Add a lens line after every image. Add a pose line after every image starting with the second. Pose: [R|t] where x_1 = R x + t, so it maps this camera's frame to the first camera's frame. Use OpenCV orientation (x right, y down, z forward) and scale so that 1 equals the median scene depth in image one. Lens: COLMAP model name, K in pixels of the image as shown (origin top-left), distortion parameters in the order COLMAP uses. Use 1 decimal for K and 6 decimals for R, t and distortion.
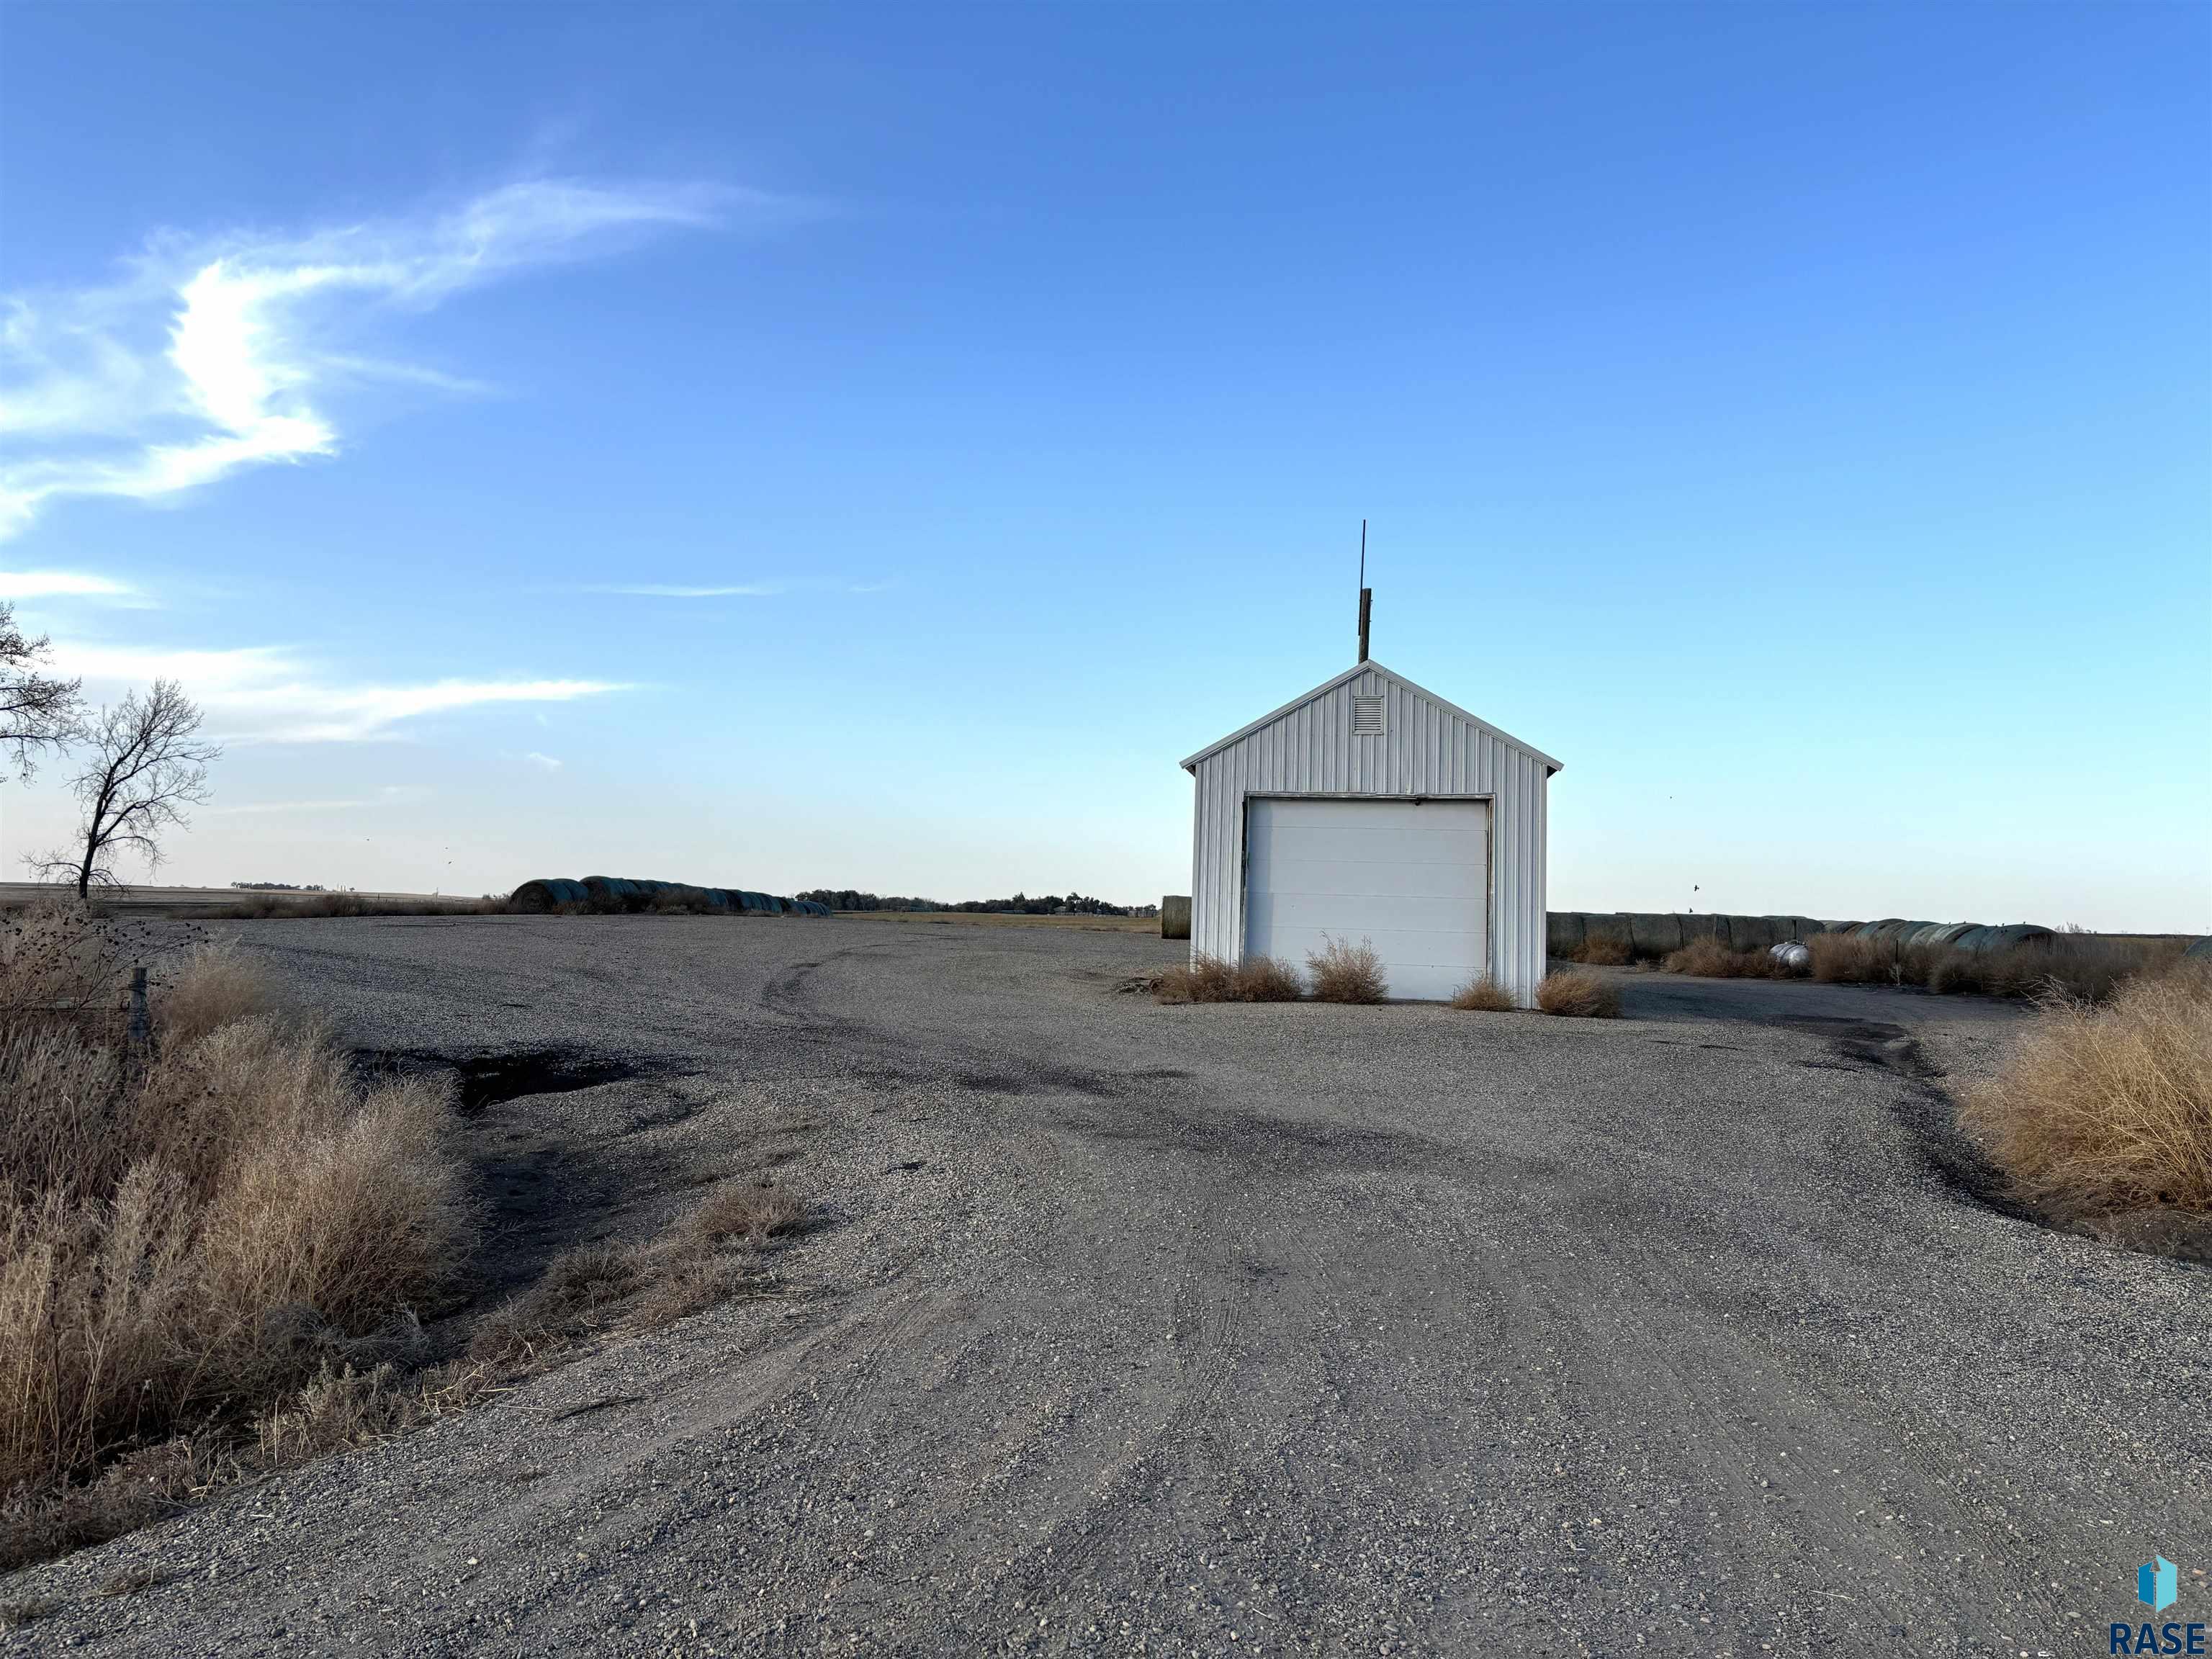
lens RADIAL K [[1644.4, 0, 1063.5], [0, 1644.4, 882.7], [0, 0, 1]] dist [0.083528, 0.000191]
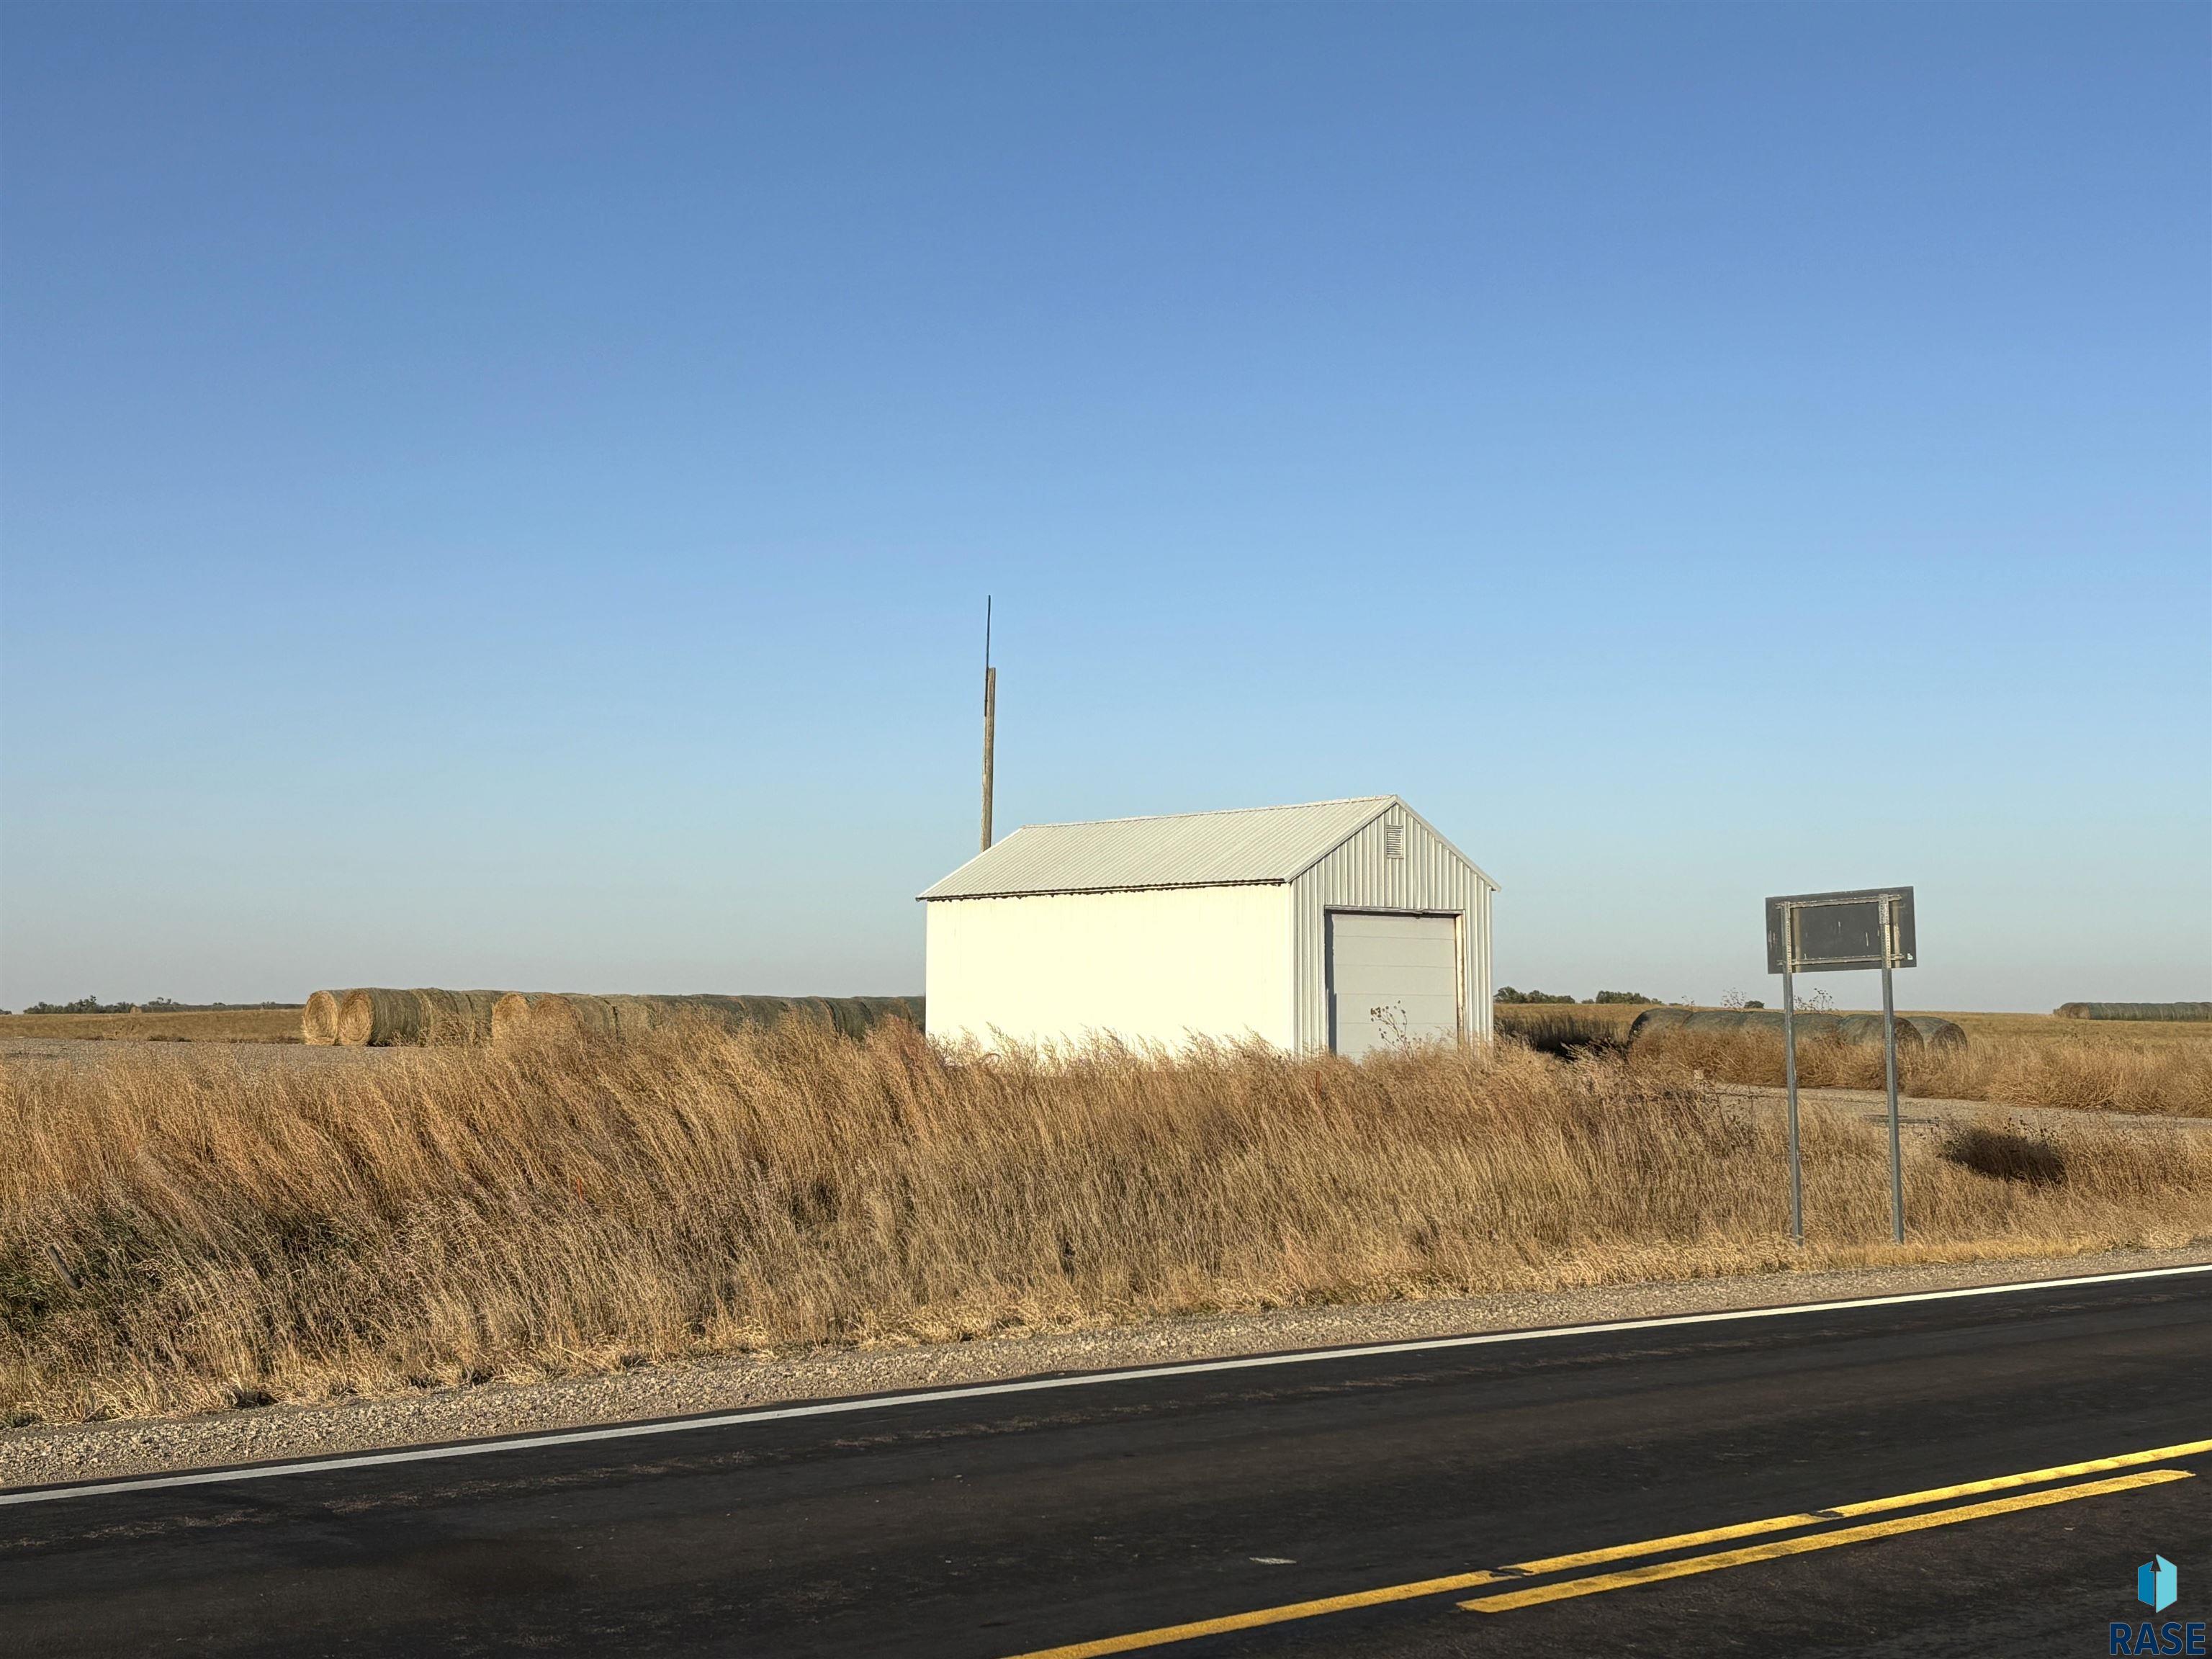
lens RADIAL K [[2741.8, 0, 1106.0], [0, 2741.8, 829.5], [0, 0, 1]] dist [0.032370, 0.017893]
pose [[0.638745, 0.035708, 0.768589, -1.372567], [-0.004993, 0.999094, -0.042268, -0.024706], [-0.769402, 0.023161, 0.638345, -0.088663]]
